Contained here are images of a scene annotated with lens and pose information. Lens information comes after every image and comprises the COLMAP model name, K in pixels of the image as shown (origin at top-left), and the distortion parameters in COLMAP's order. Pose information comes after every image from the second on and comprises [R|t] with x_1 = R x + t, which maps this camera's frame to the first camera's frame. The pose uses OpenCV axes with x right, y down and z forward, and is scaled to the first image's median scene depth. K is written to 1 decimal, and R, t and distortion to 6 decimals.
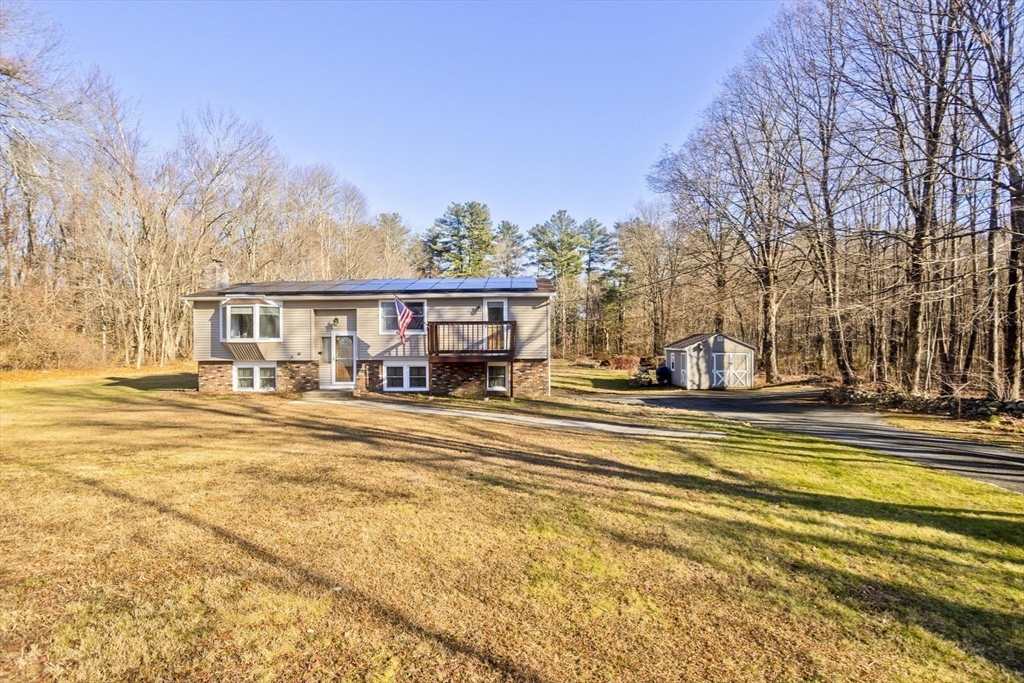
lens RADIAL K [[490.5, 0, 509.2], [0, 490.5, 340.9], [0, 0, 1]] dist [-0.042088, -0.000004]
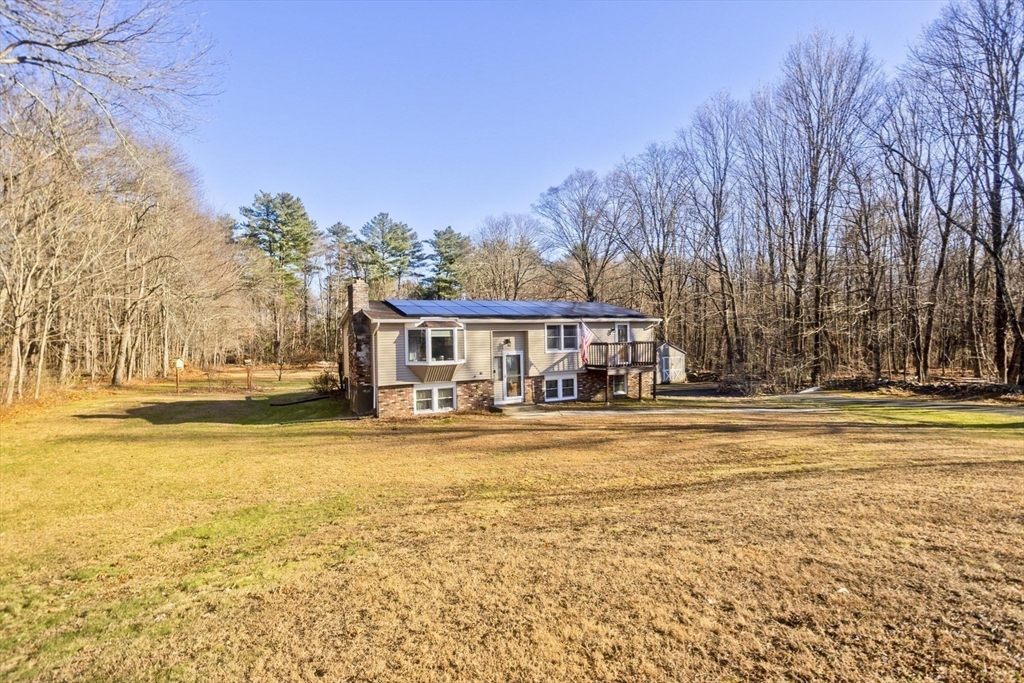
lens RADIAL K [[490.5, 0, 511.2], [0, 490.5, 339.7], [0, 0, 1]] dist [-0.042088, -0.000004]
pose [[0.865044, -0.013768, 0.501507, -0.902795], [0.013682, 0.999899, 0.003851, -0.049674], [-0.501510, 0.003531, 0.865145, 0.040582]]
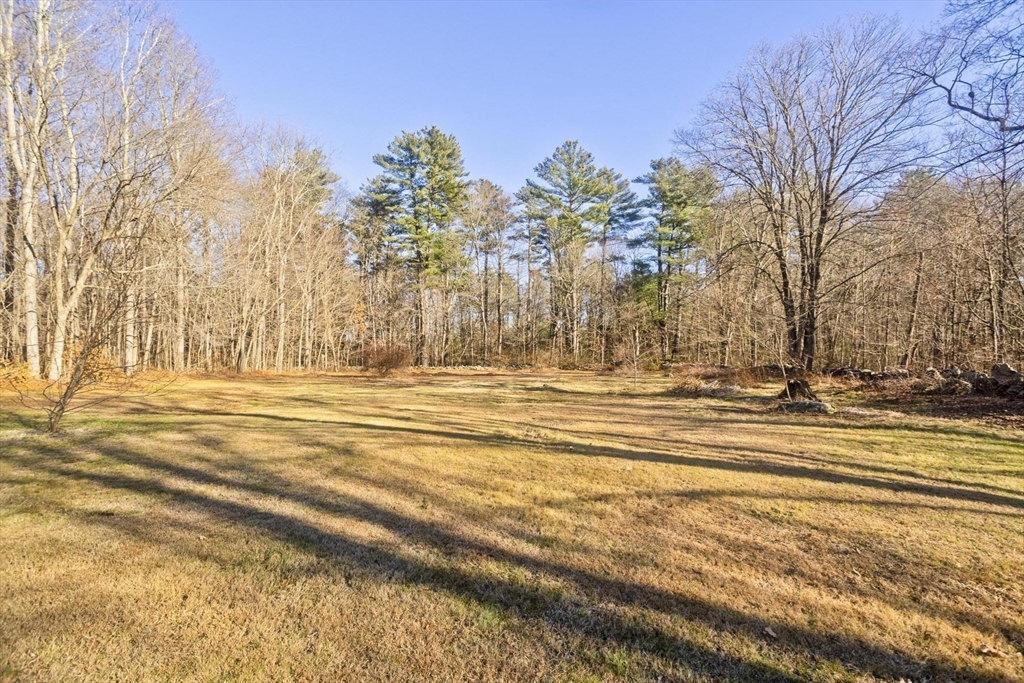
lens RADIAL K [[490.5, 0, 510.6], [0, 490.5, 342.6], [0, 0, 1]] dist [-0.042088, -0.000004]
pose [[0.999022, -0.008499, 0.043395, -0.014034], [0.008835, 0.999932, -0.007552, 0.027934], [-0.043328, 0.007928, 0.999029, 1.884943]]
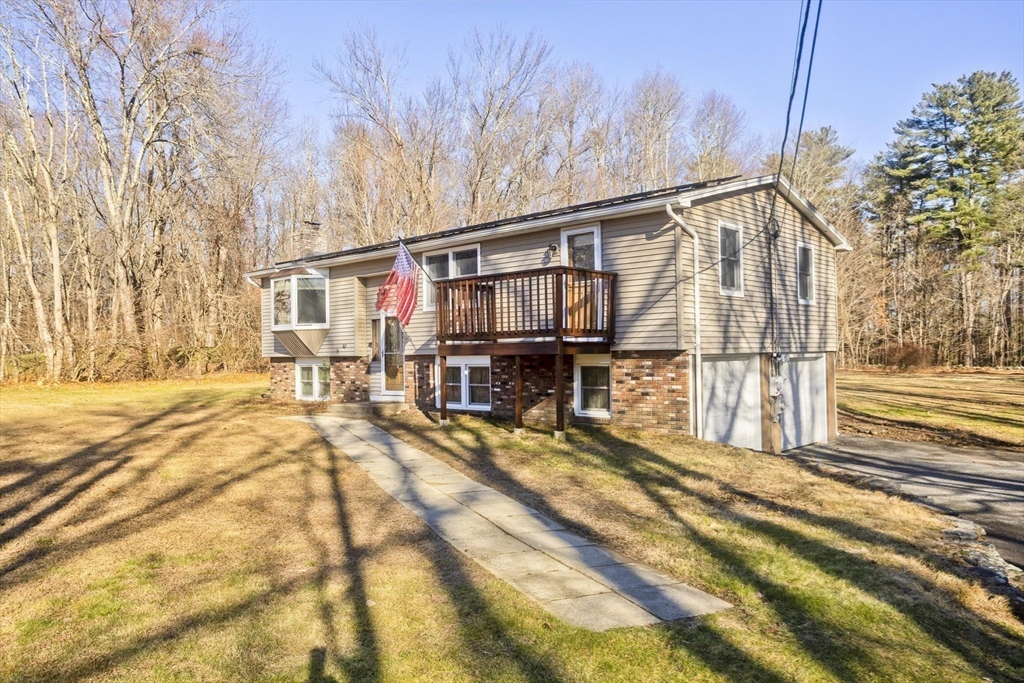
lens RADIAL K [[728.9, 0, 493.6], [0, 728.9, 336.6], [0, 0, 1]] dist [0.000675, 0.002707]
pose [[0.732876, -0.021060, -0.680036, 0.388353], [0.011377, 0.999760, -0.018700, 0.034107], [0.680267, 0.005968, 0.732940, 0.407479]]
